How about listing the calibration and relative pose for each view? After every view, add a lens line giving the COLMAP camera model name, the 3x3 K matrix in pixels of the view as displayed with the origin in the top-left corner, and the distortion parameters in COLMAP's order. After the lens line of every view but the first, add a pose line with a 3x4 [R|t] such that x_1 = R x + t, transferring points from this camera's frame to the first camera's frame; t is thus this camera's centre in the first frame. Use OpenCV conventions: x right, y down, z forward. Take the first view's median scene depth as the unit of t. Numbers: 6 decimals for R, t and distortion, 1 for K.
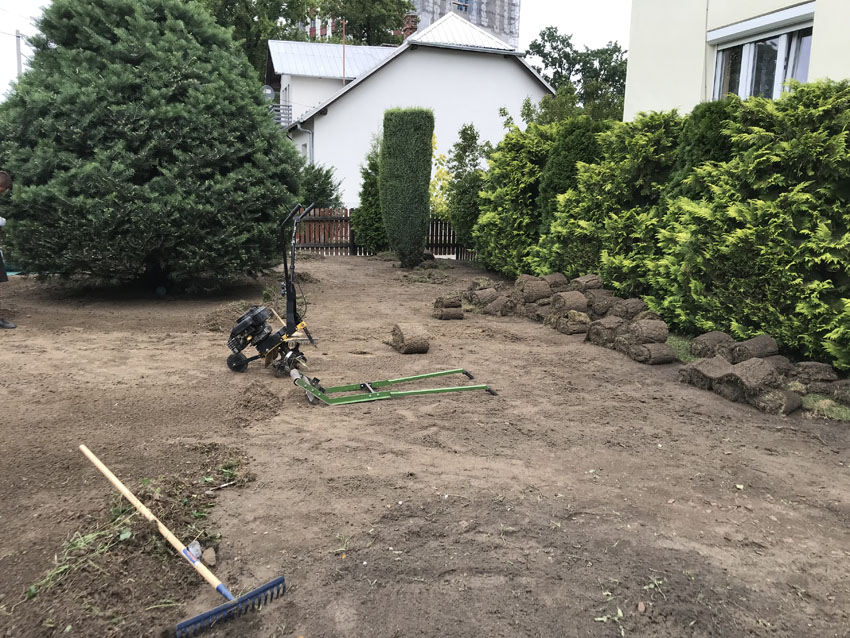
lens RADIAL K [[713.2, 0, 424.6], [0, 713.2, 289.8], [0, 0, 1]] dist [0.001559, -0.004604]
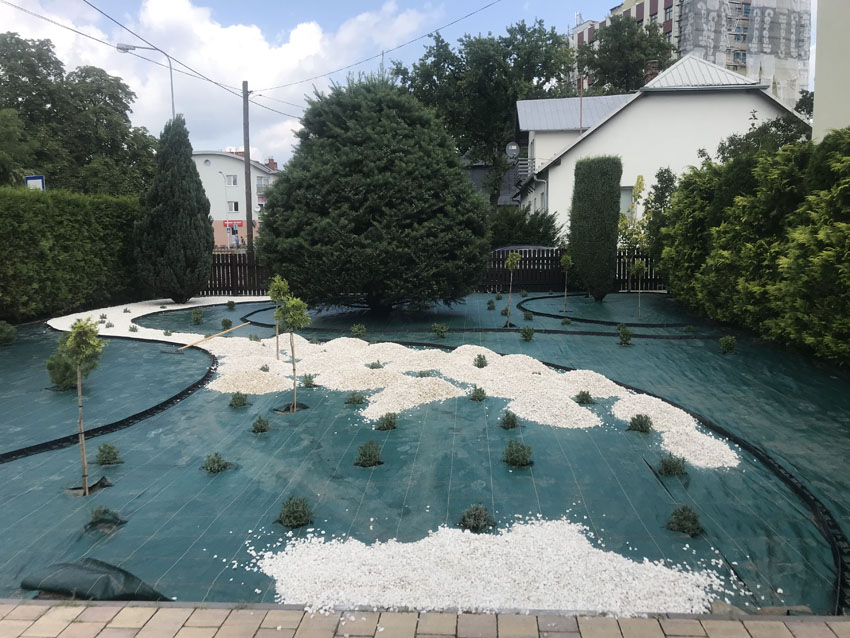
lens RADIAL K [[693.3, 0, 427.5], [0, 693.3, 296.7], [0, 0, 1]] dist [0.033401, -0.011400]
pose [[0.927676, -0.007197, -0.373317, 0.199898], [-0.011659, 0.998768, -0.048228, 0.030450], [0.373205, 0.049093, 0.926449, -0.153009]]
